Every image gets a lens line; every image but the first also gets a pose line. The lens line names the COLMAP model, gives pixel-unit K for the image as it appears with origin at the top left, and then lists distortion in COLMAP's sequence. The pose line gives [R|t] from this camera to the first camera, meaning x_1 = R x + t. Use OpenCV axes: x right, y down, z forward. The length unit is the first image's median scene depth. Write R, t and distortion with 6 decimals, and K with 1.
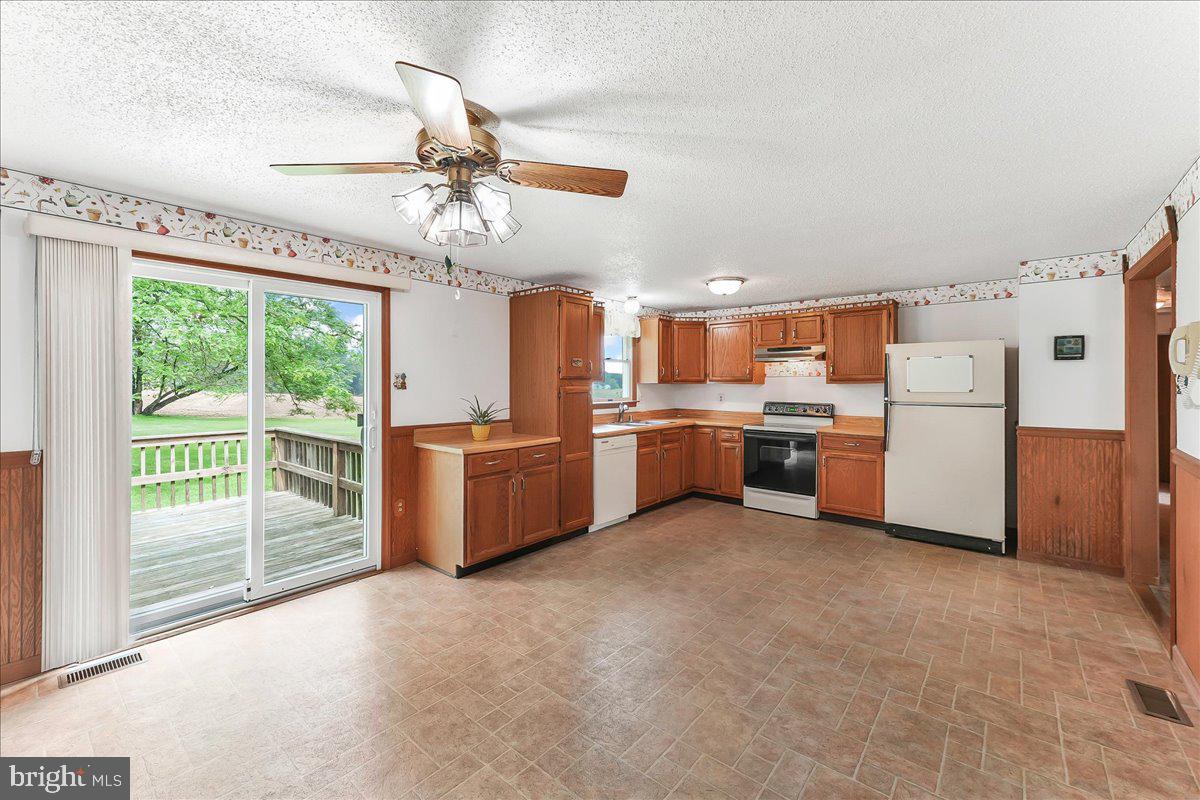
lens RADIAL K [[488.8, 0, 598.6], [0, 488.8, 382.4], [0, 0, 1]] dist [0.001394, 0.000030]
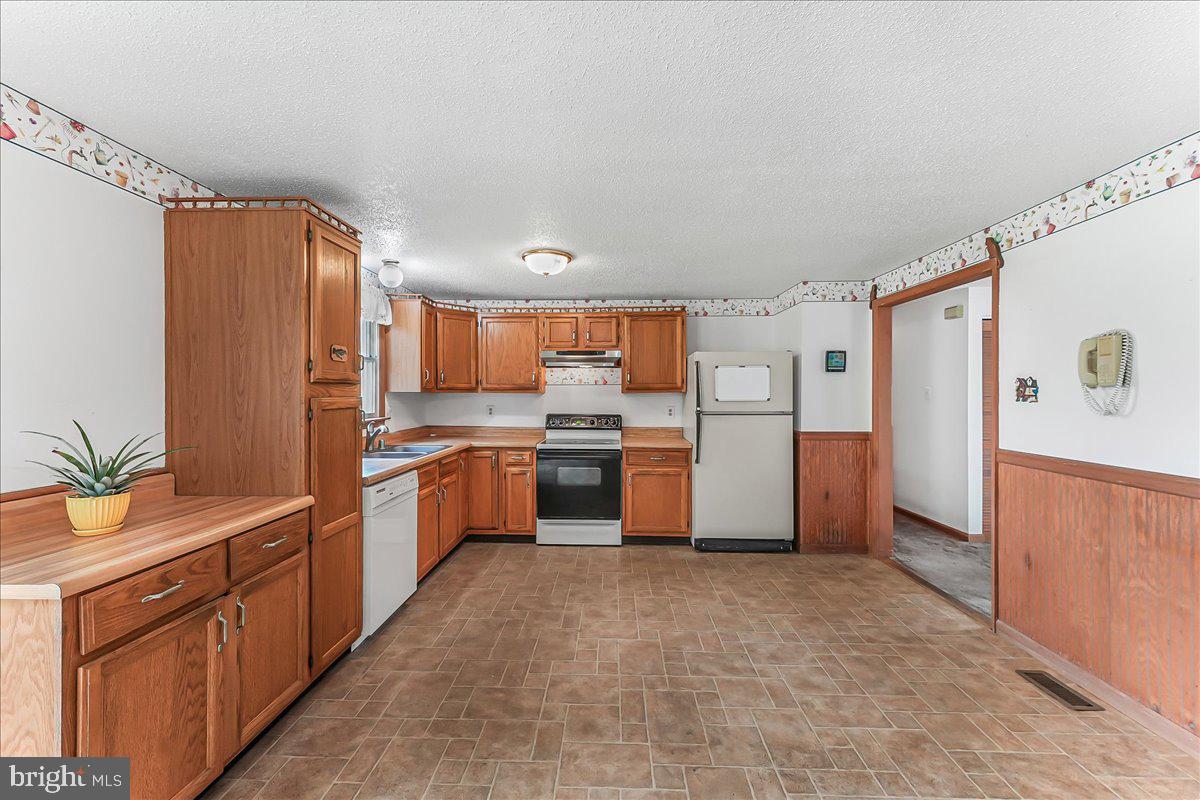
lens RADIAL K [[483.7, 0, 599.0], [0, 483.7, 396.1], [0, 0, 1]] dist [0.001586, 0.000152]
pose [[0.785320, -0.003432, 0.619080, -0.142277], [-0.001960, 0.999966, 0.008030, 0.001876], [-0.619087, -0.007520, 0.785287, 0.373397]]
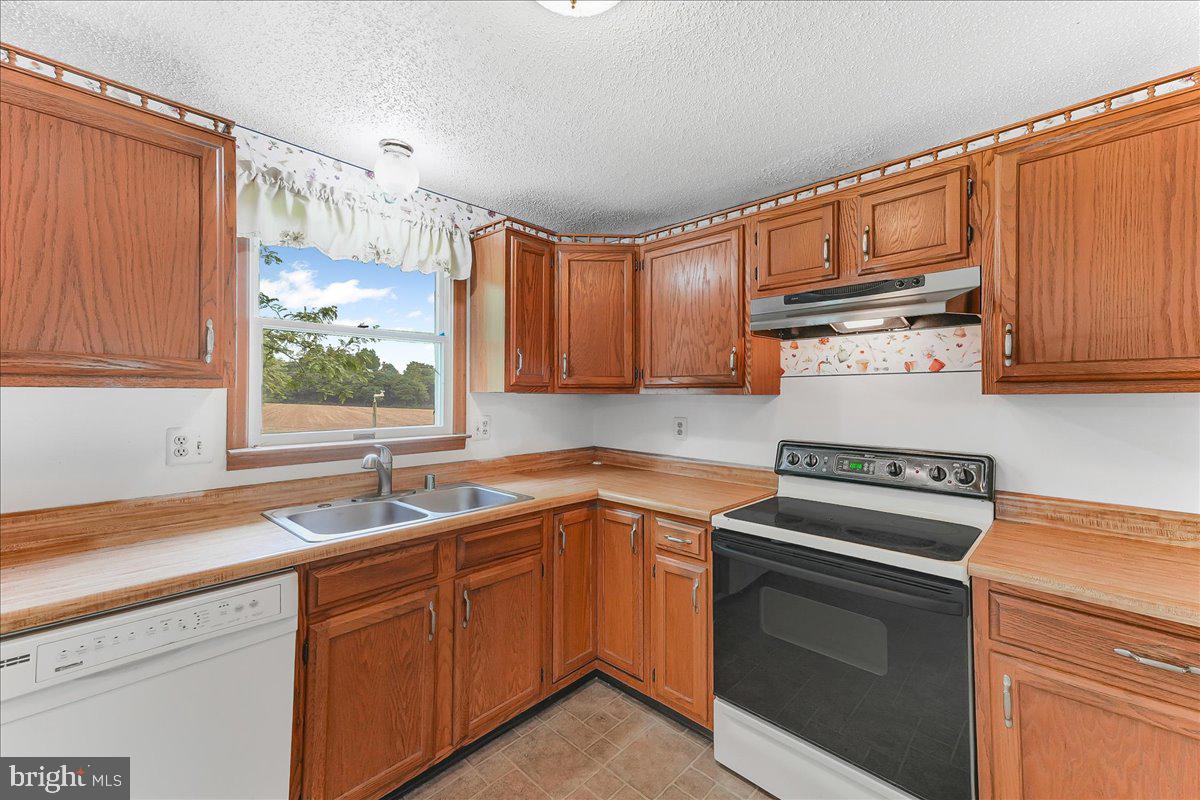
lens RADIAL K [[484.0, 0, 603.1], [0, 484.0, 390.0], [0, 0, 1]] dist [0.030446, 0.000093]
pose [[0.998413, 0.001280, -0.056302, 0.290028], [-0.001755, 0.999963, -0.008399, 0.004032], [0.056290, 0.008484, 0.998378, 0.794465]]
